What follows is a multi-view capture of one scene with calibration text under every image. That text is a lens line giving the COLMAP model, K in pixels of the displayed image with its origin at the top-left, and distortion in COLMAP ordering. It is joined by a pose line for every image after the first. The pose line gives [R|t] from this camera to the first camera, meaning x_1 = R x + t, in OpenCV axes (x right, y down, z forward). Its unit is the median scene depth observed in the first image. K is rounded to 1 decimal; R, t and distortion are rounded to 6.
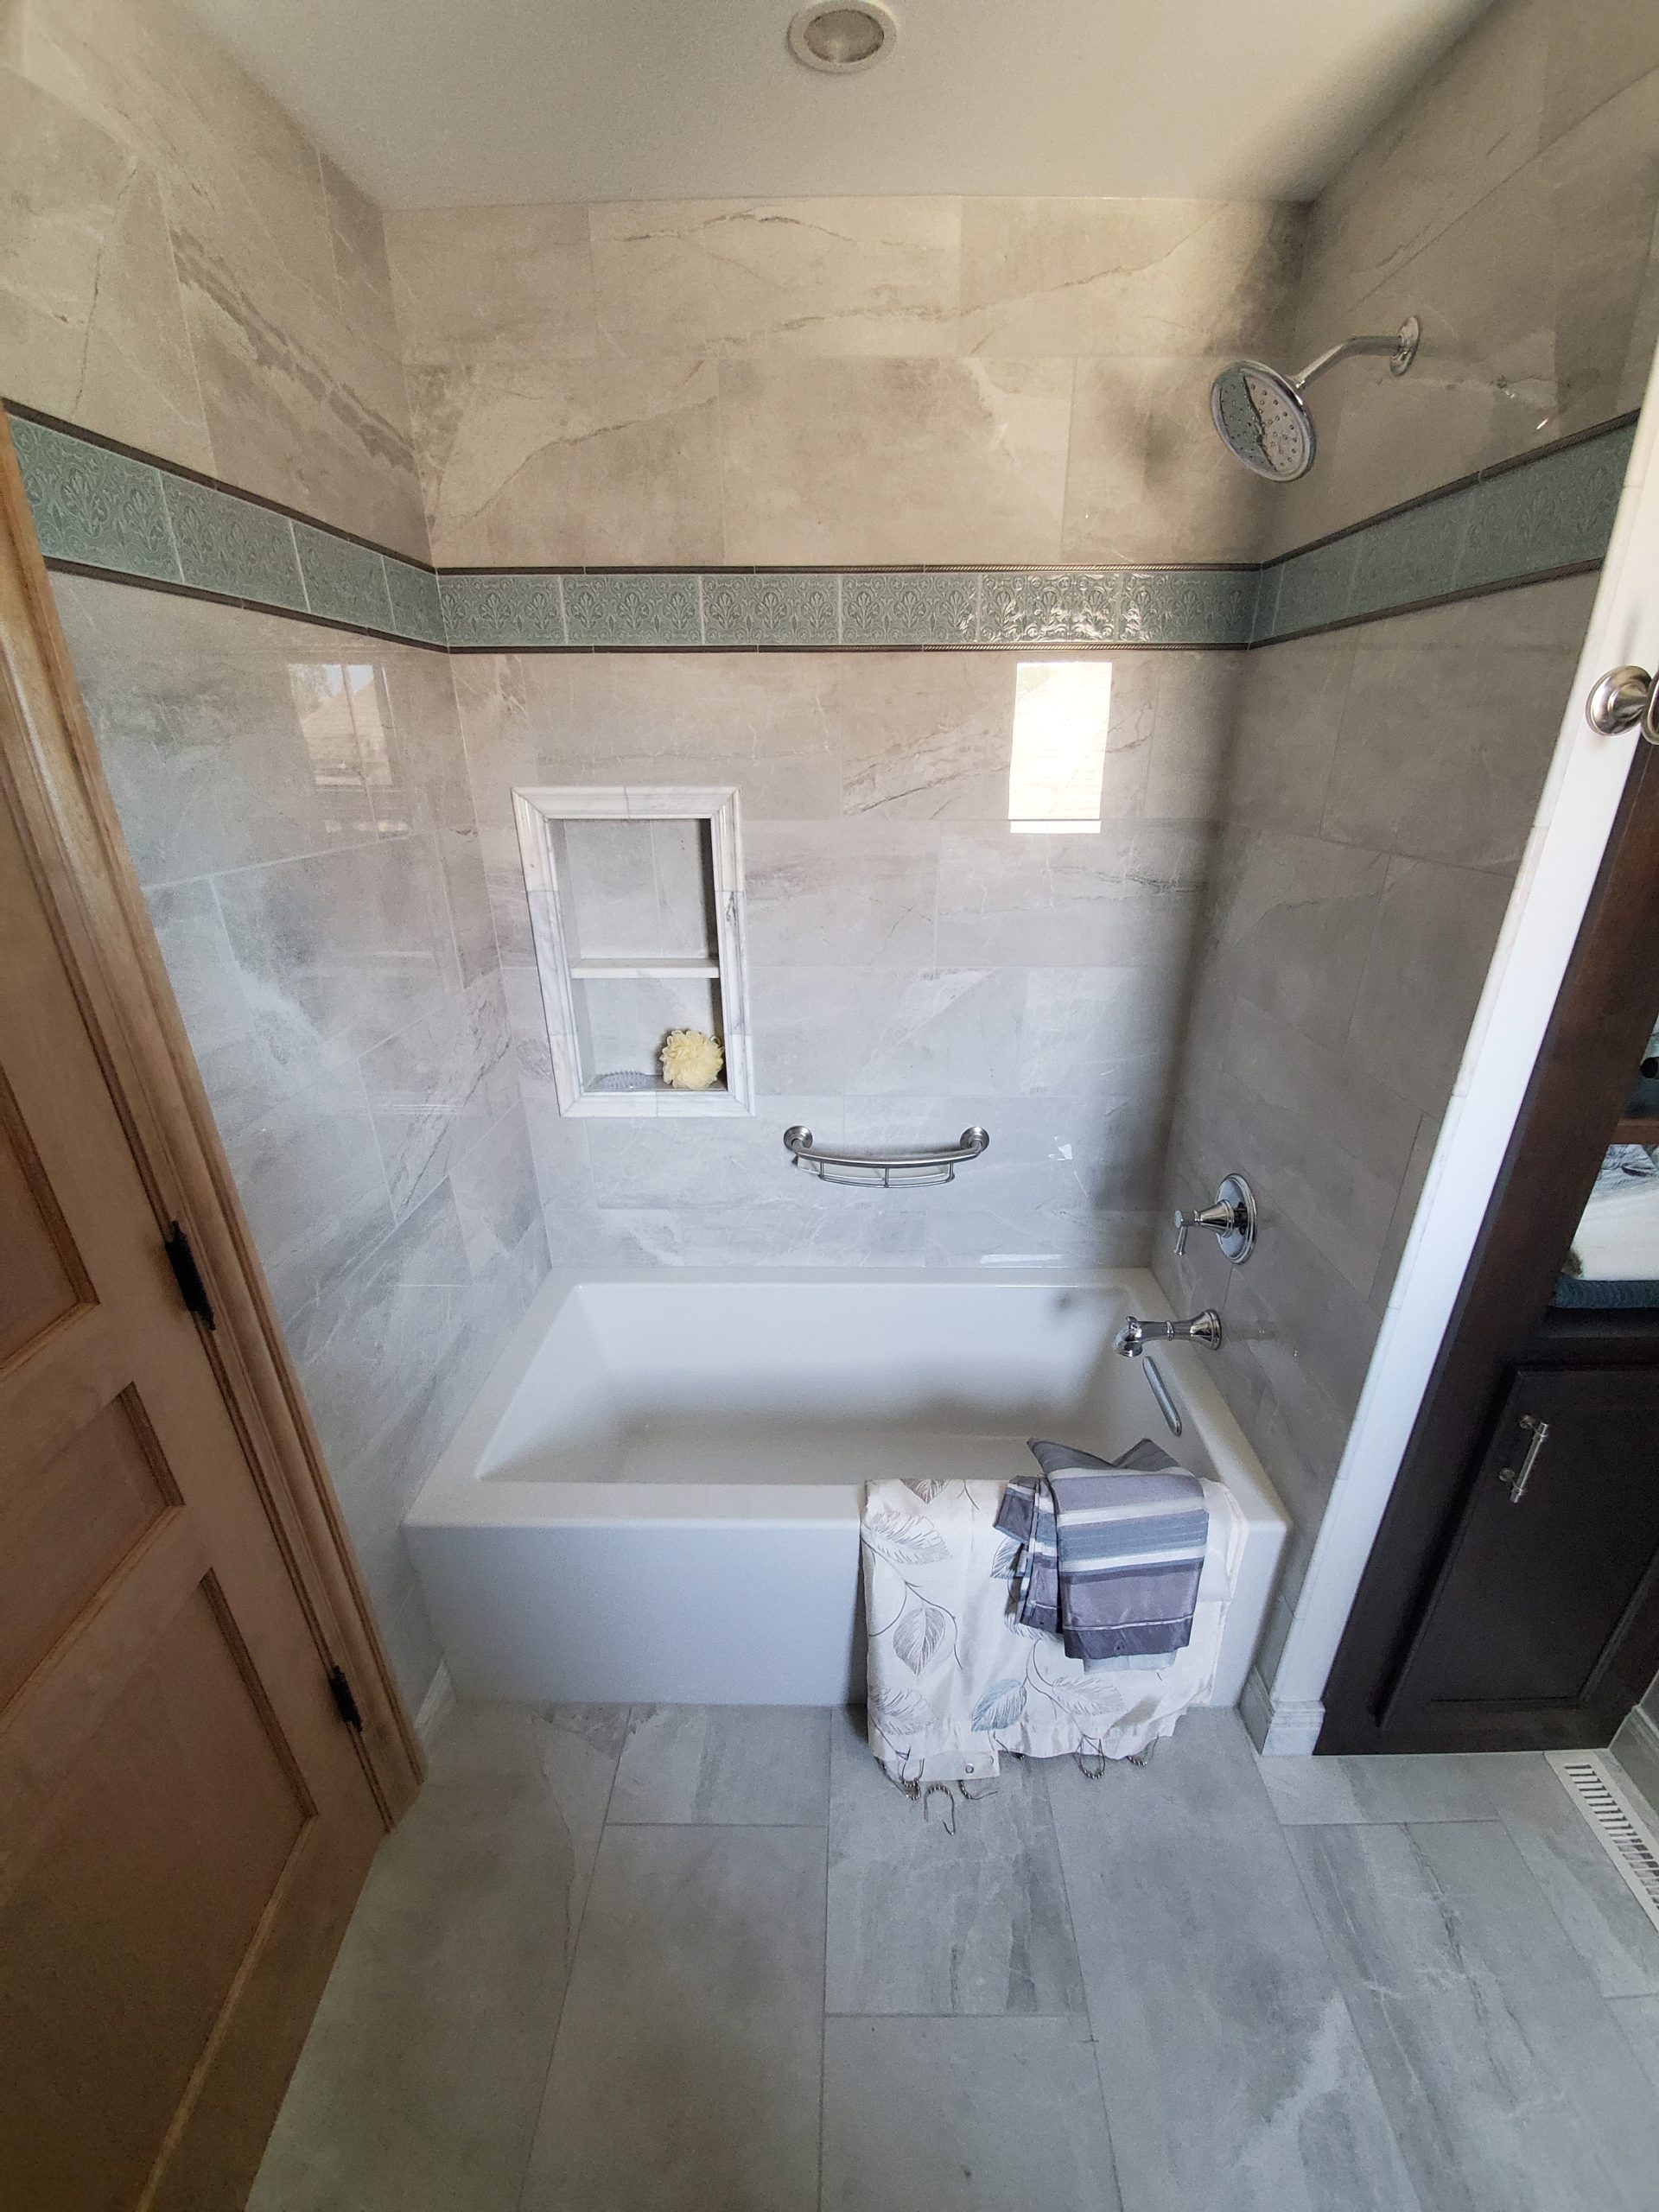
lens RADIAL K [[872.4, 0, 850.3], [0, 872.4, 1139.9], [0, 0, 1]] dist [-0.004913, -0.009574]
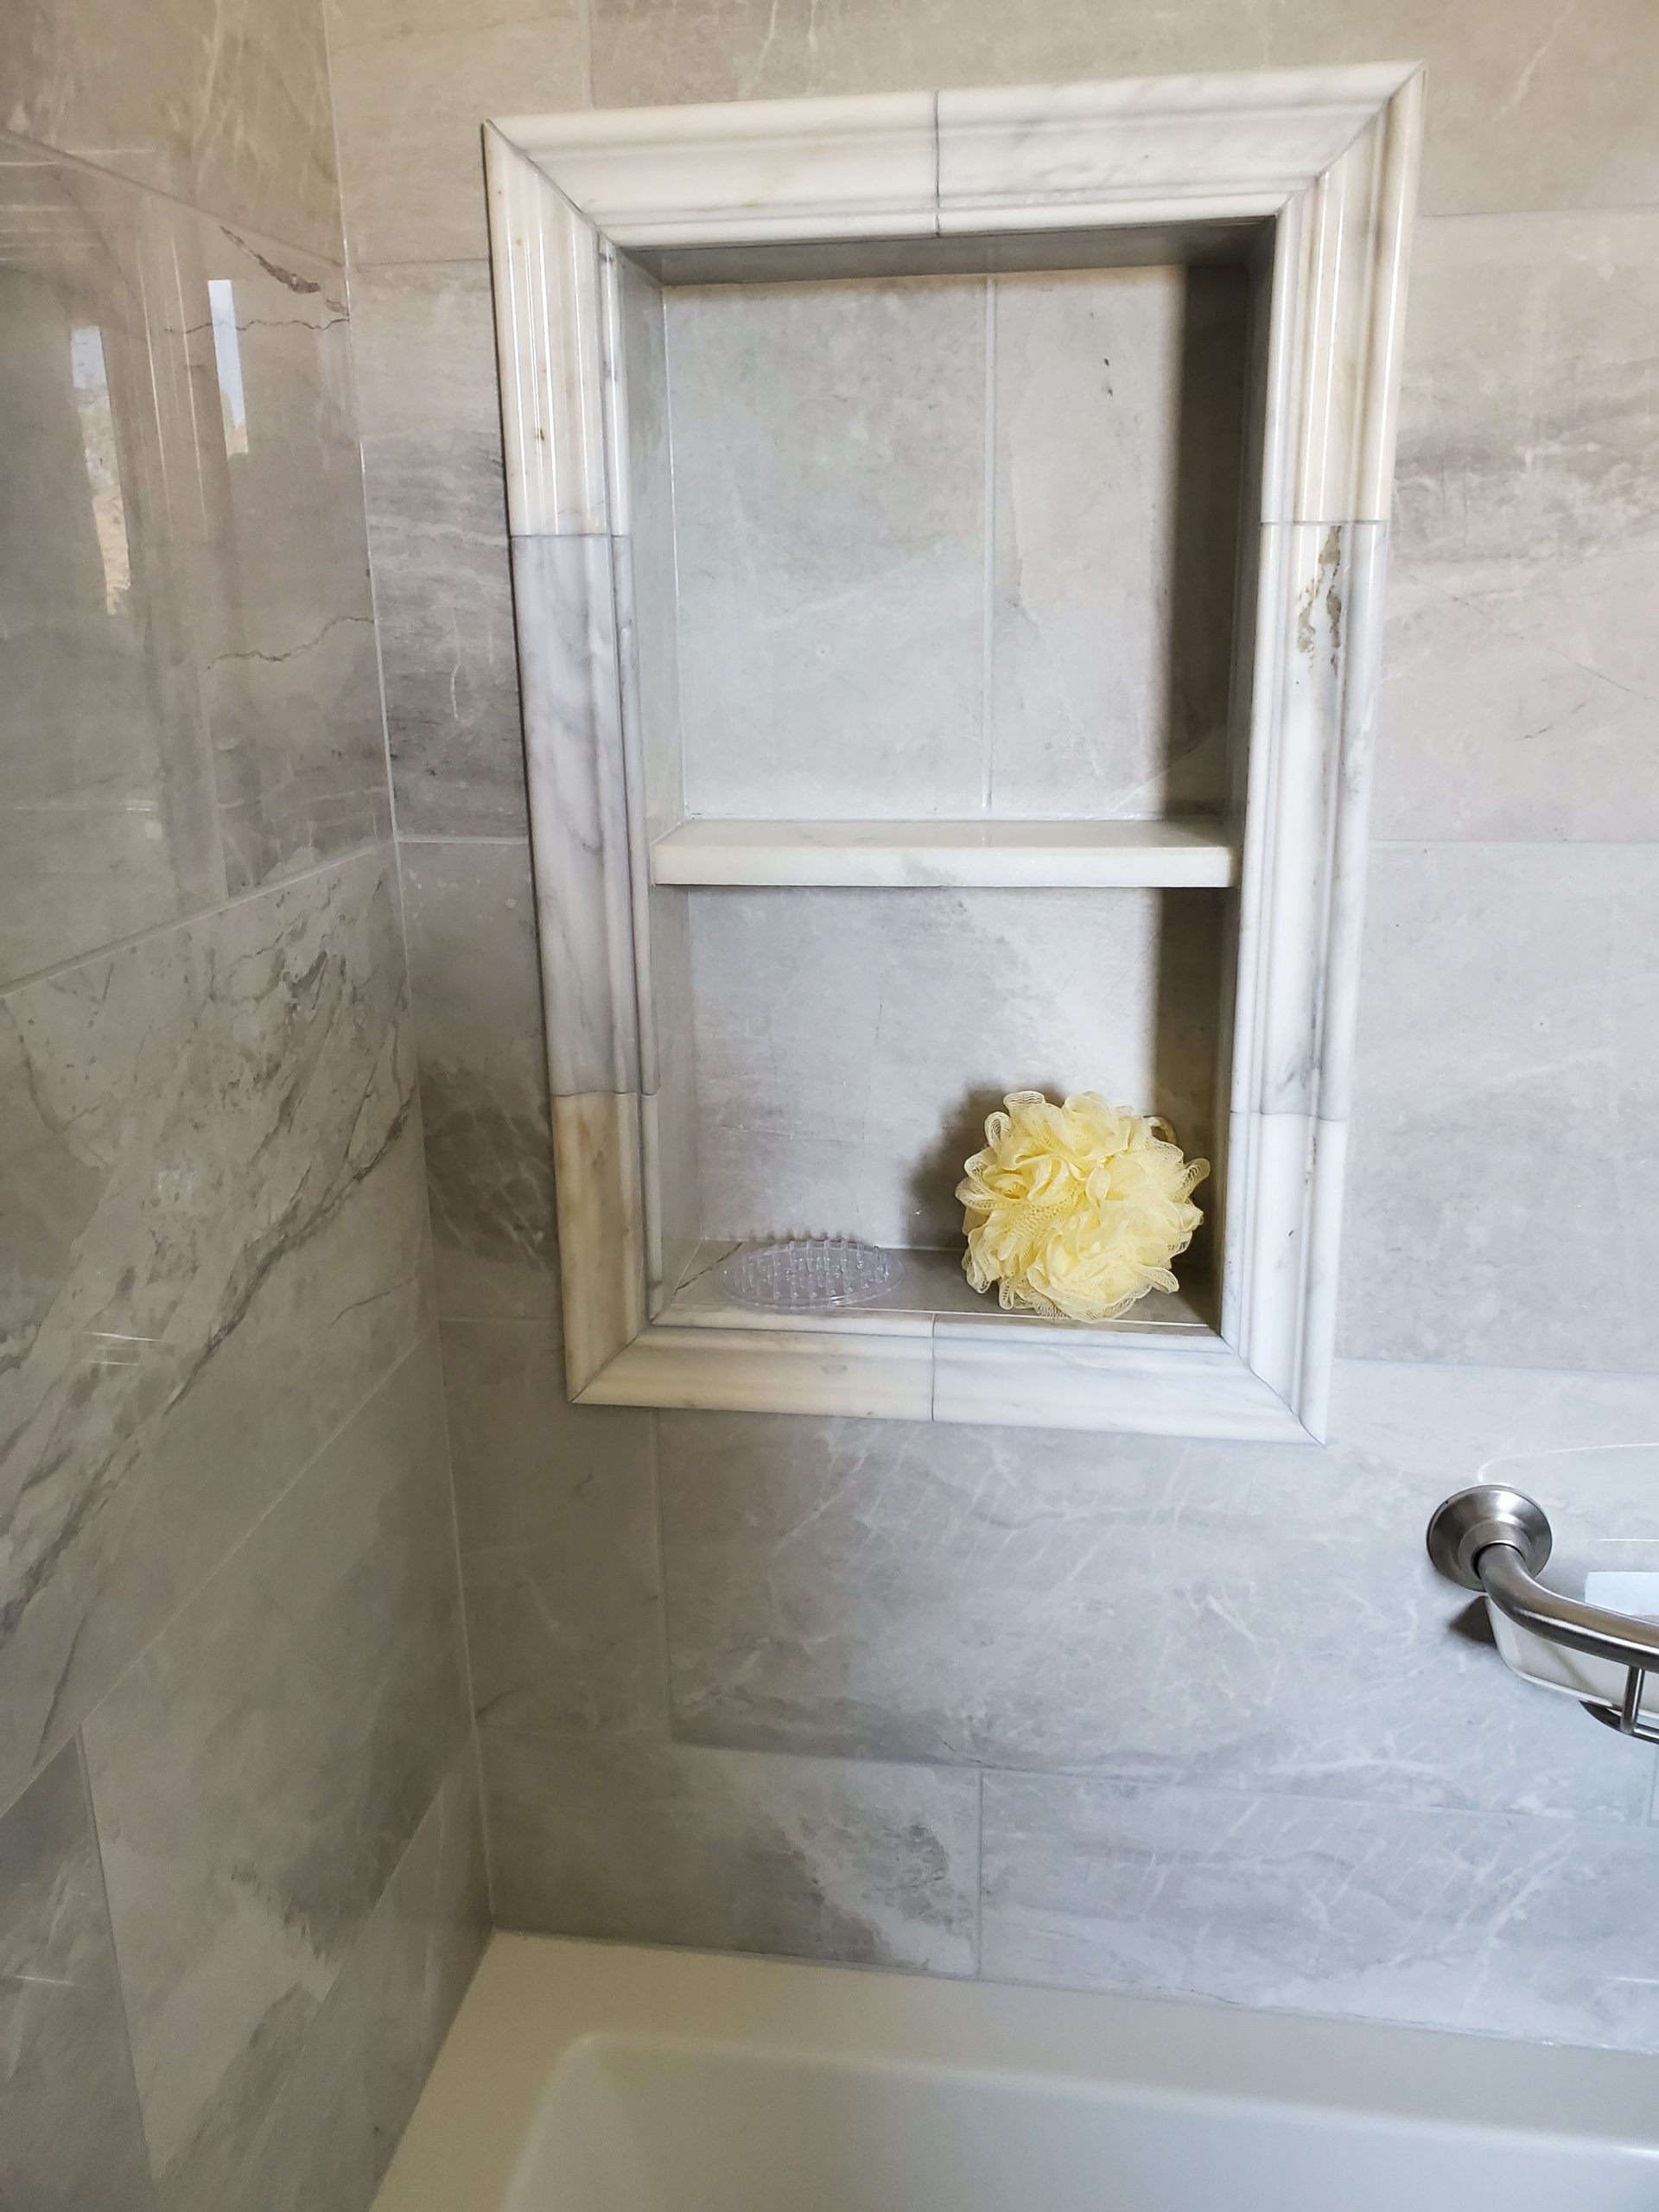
lens RADIAL K [[1722.4, 0, 826.7], [0, 1722.4, 1094.6], [0, 0, 1]] dist [0.008159, -0.000362]
pose [[0.989433, 0.030623, -0.141718, -0.203895], [-0.048363, 0.991168, -0.123478, -0.064191], [0.136685, 0.129027, 0.982176, 0.537827]]
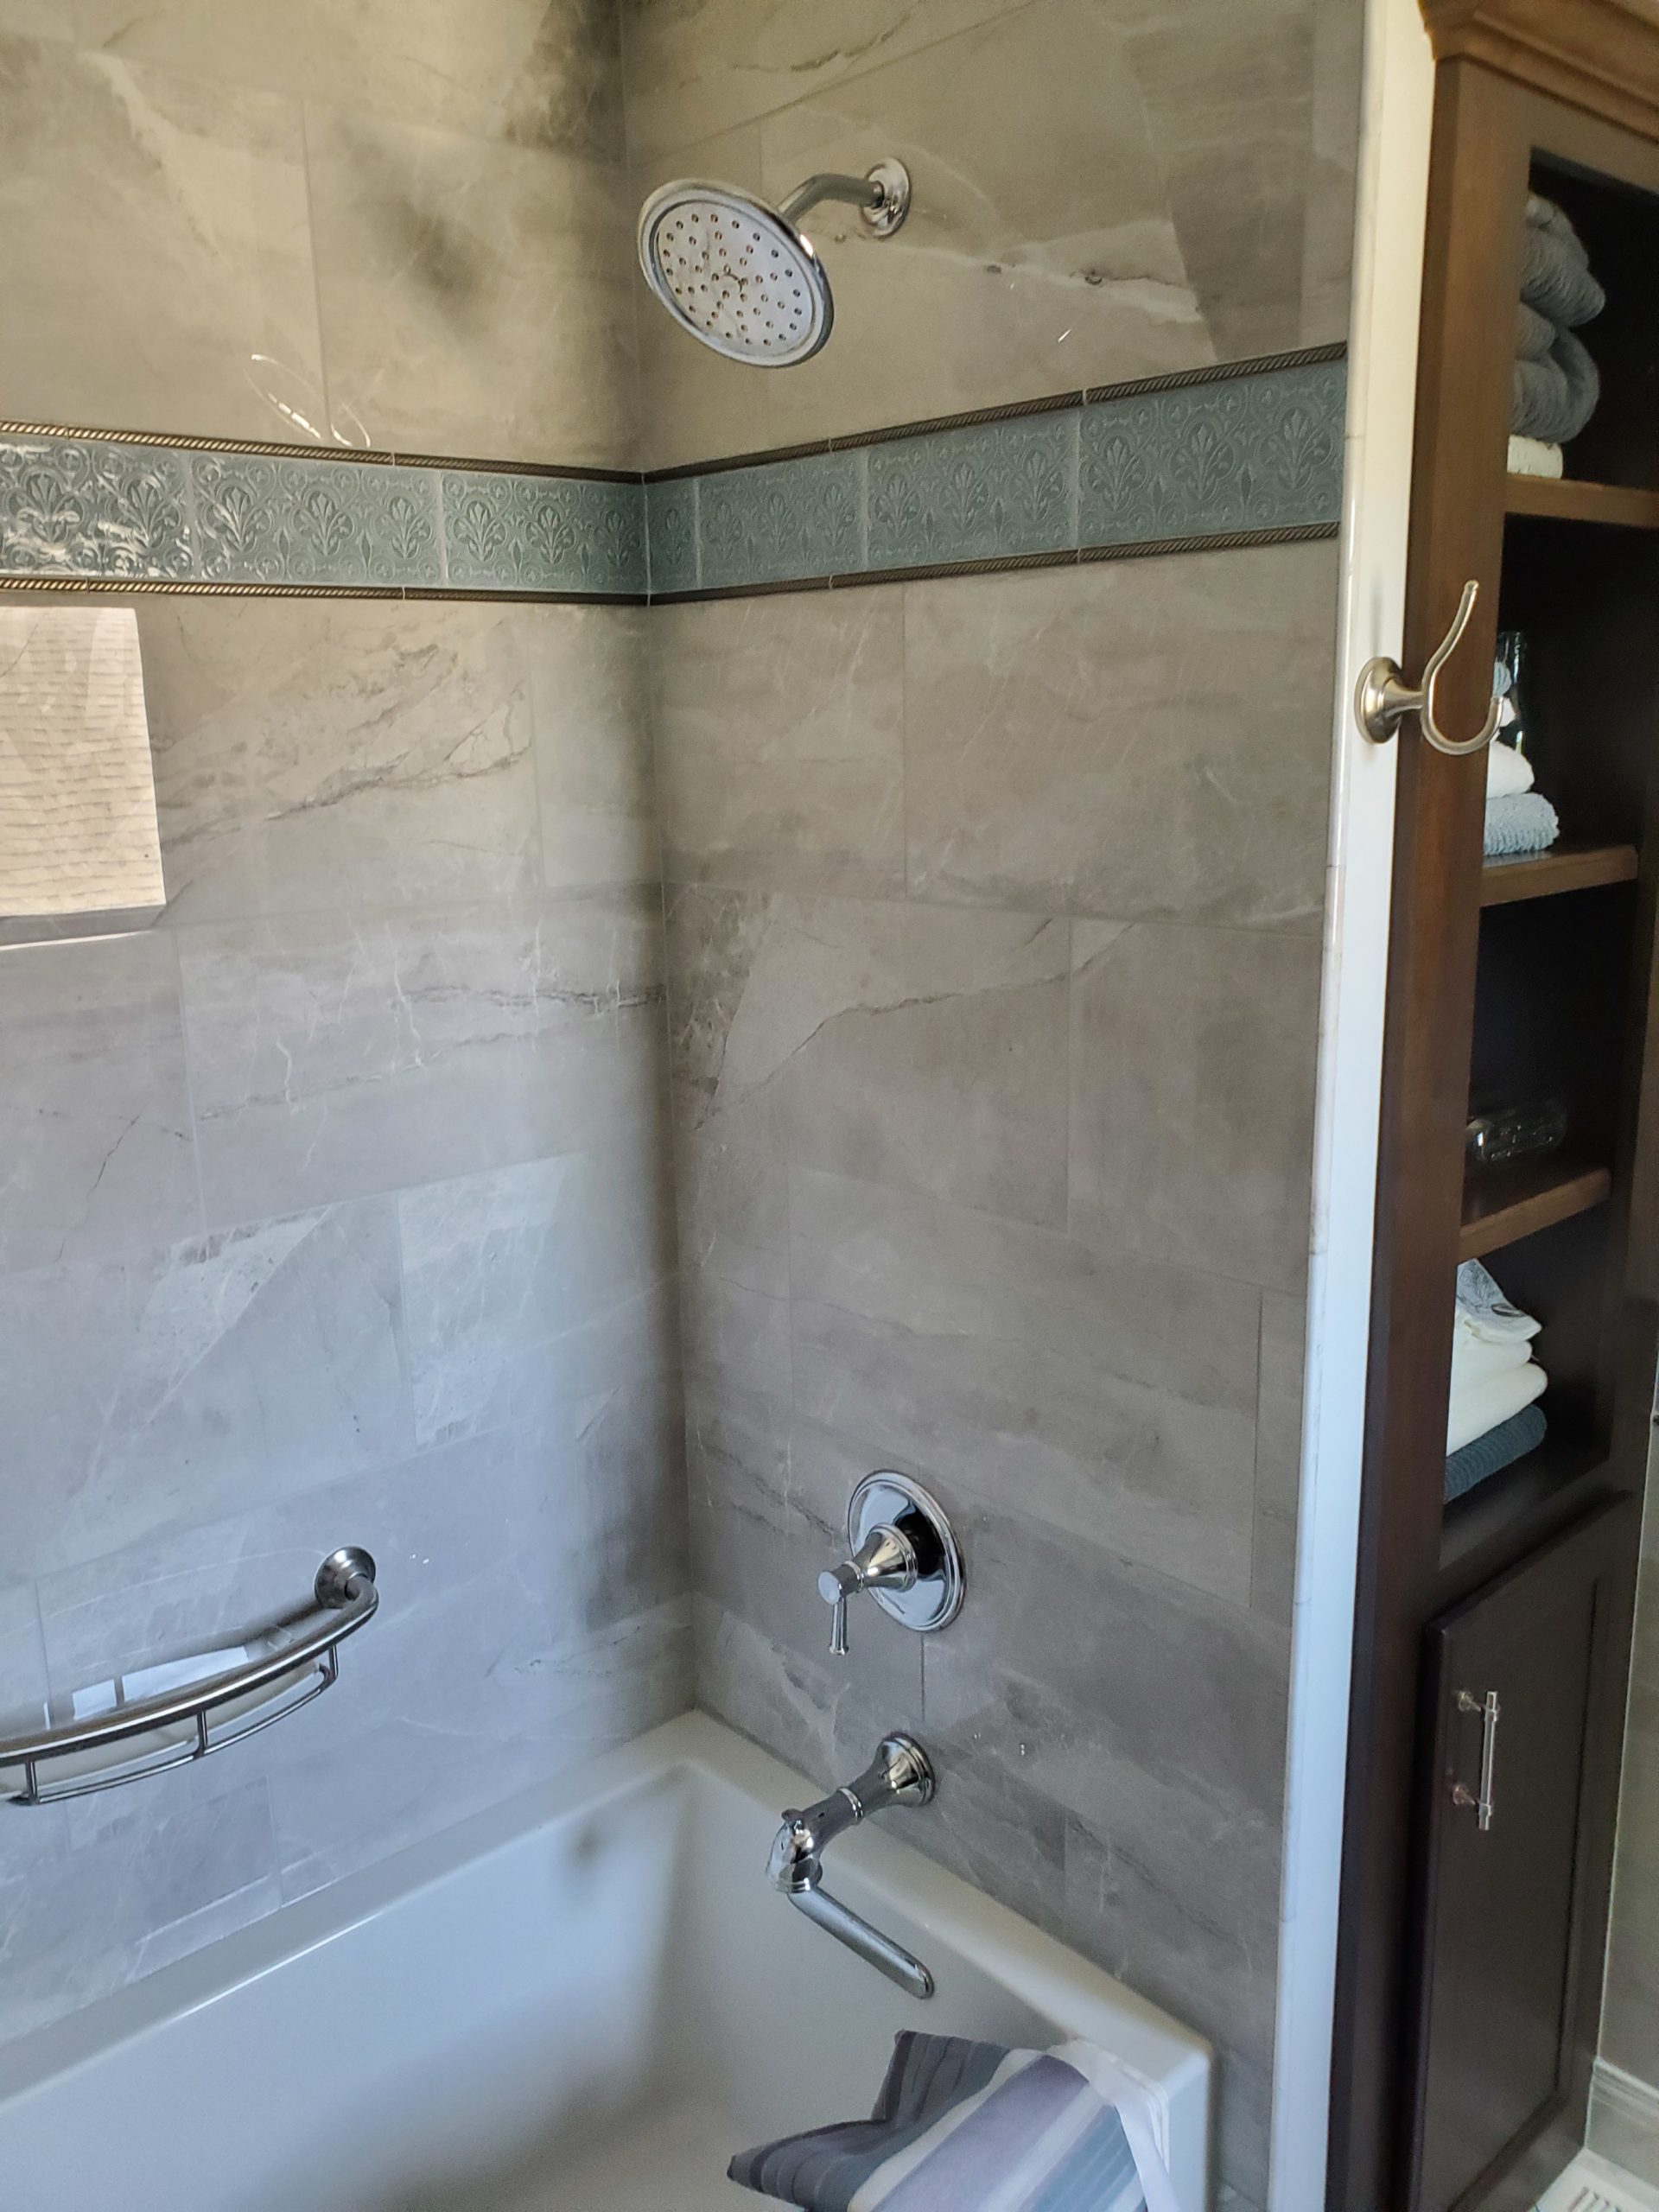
lens RADIAL K [[1722.4, 0, 779.7], [0, 1722.4, 1105.6], [0, 0, 1]] dist [0.008159, -0.000362]
pose [[0.742280, -0.162866, 0.649996, -0.262916], [0.293643, 0.950975, -0.097053, -0.089567], [-0.602324, 0.262908, 0.753715, 0.133662]]
